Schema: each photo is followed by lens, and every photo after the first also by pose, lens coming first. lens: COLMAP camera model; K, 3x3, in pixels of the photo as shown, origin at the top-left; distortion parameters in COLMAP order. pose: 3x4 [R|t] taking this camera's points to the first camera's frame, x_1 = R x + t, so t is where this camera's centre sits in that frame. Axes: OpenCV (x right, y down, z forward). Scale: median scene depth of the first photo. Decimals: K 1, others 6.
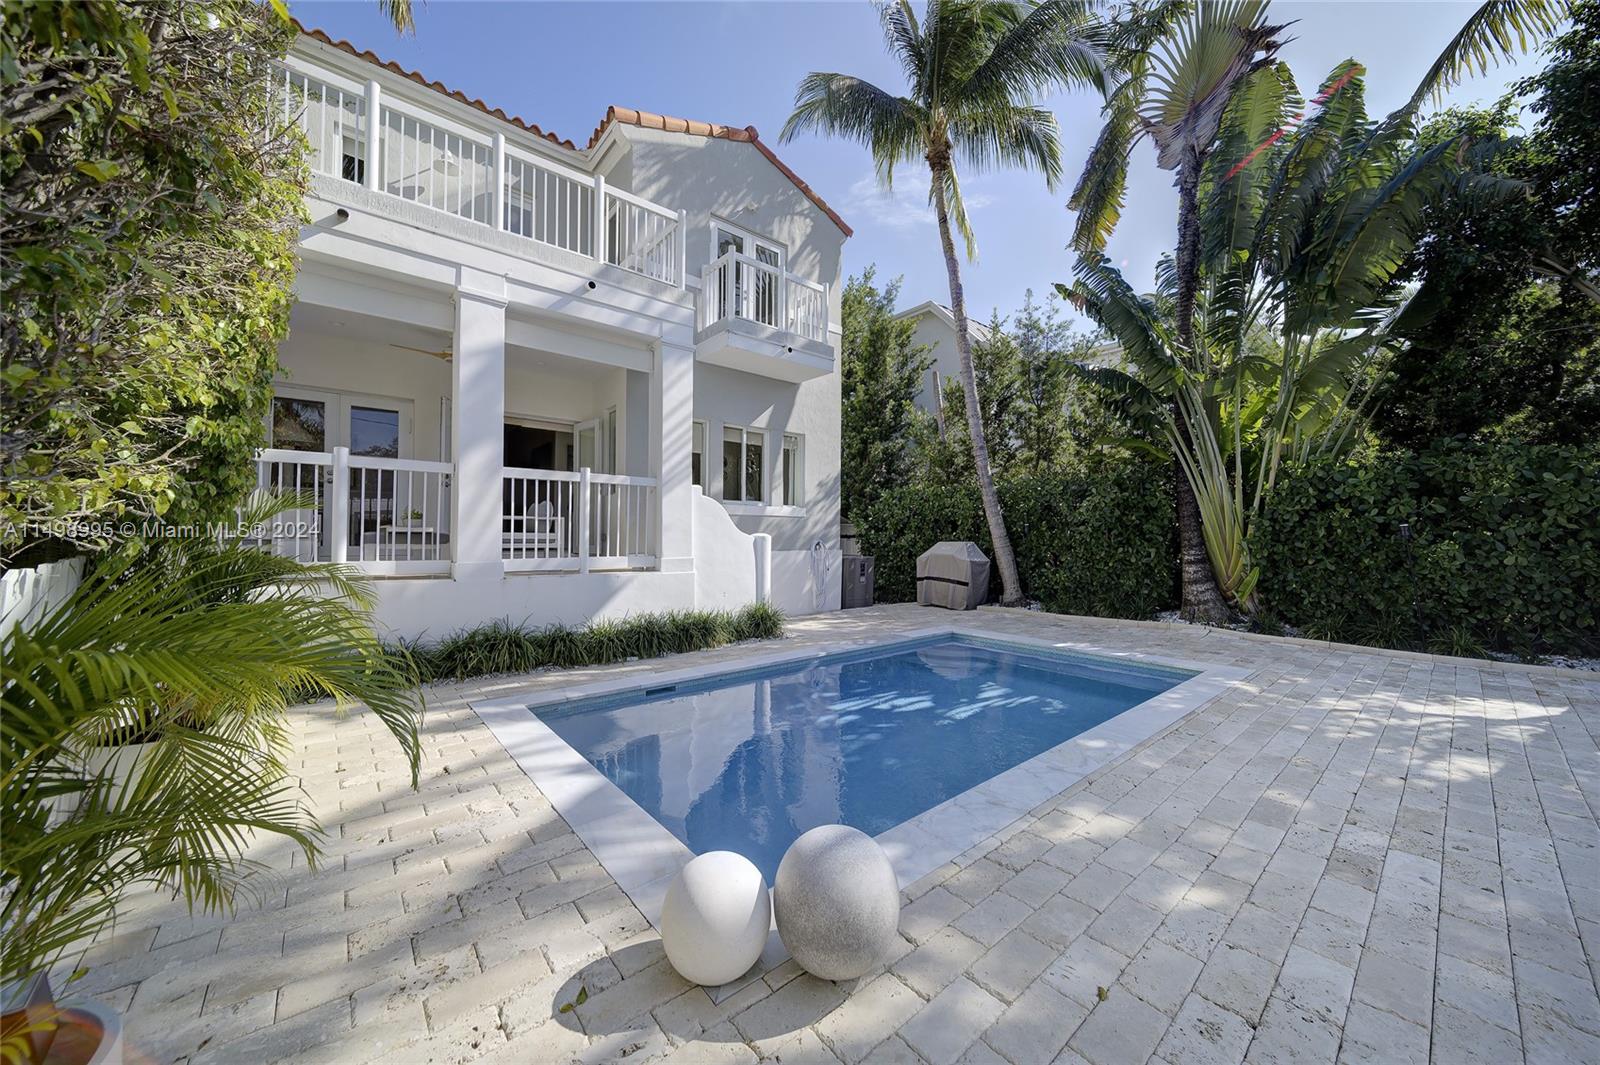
lens RADIAL K [[564.2, 0, 803.1], [0, 564.2, 532.8], [0, 0, 1]] dist [-0.009721, 0.001386]
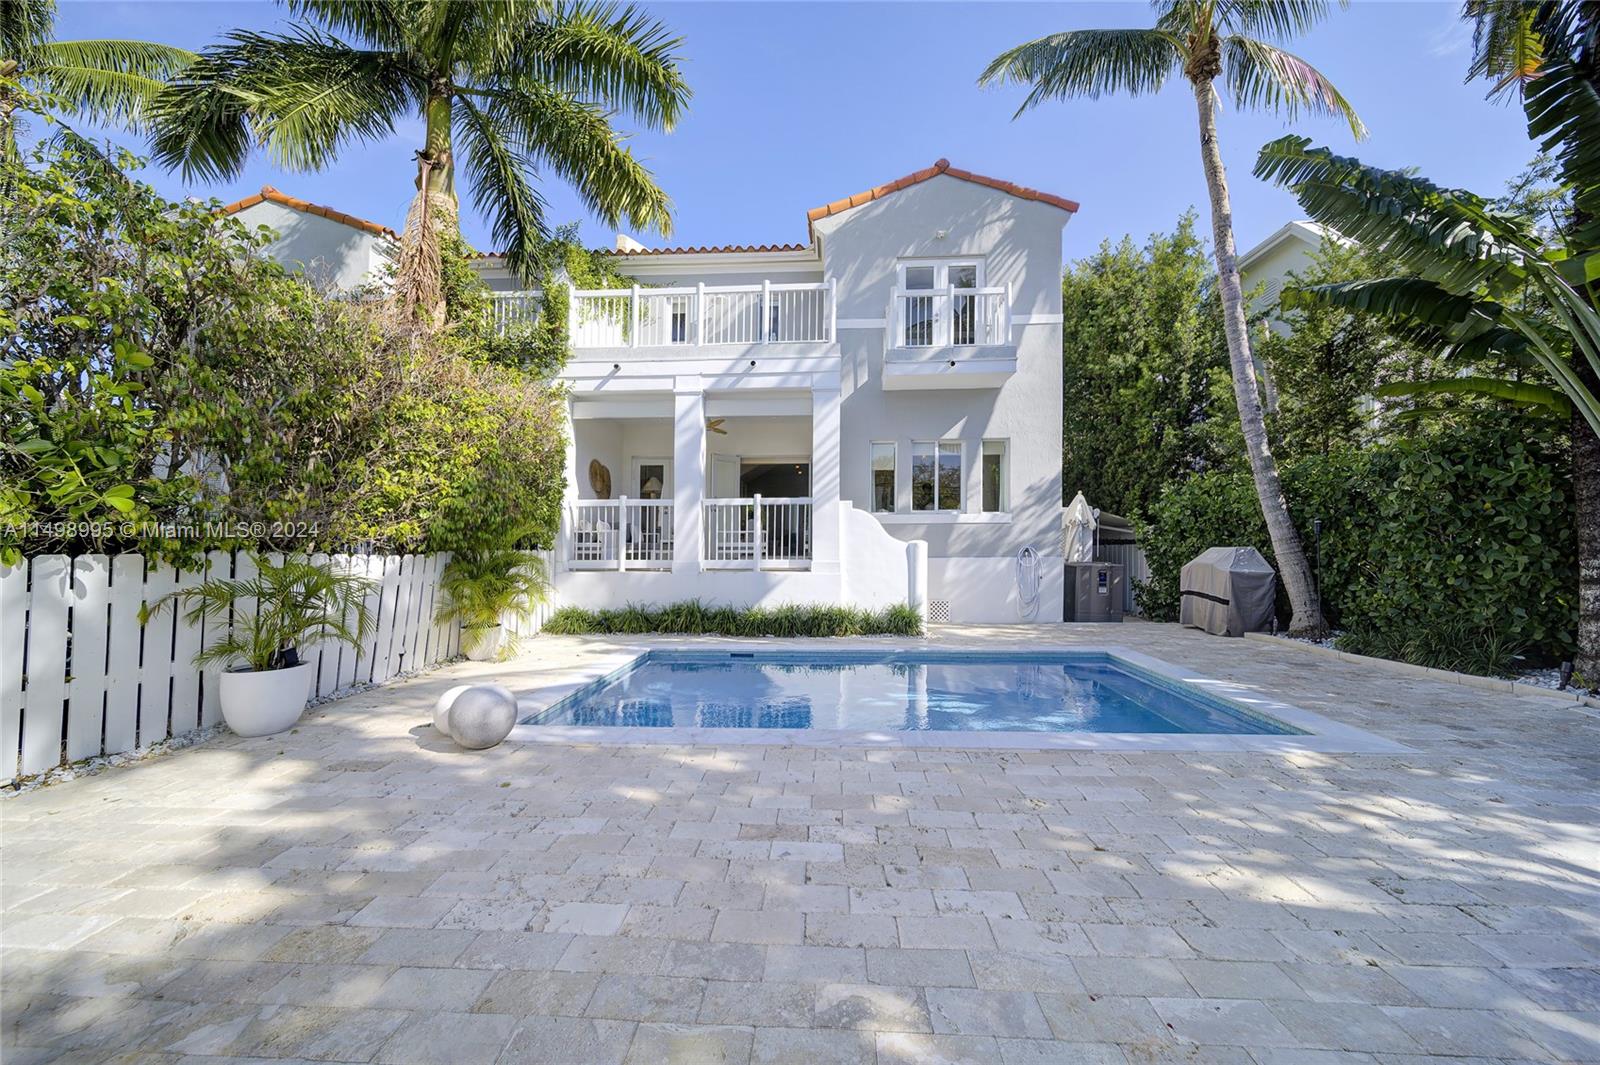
lens RADIAL K [[564.2, 0, 810.0], [0, 564.2, 535.3], [0, 0, 1]] dist [-0.009721, 0.001386]
pose [[0.723720, -0.022750, -0.689719, 0.478832], [0.011741, 0.999718, -0.020654, 0.009940], [0.689994, 0.006850, 0.723783, 0.066267]]
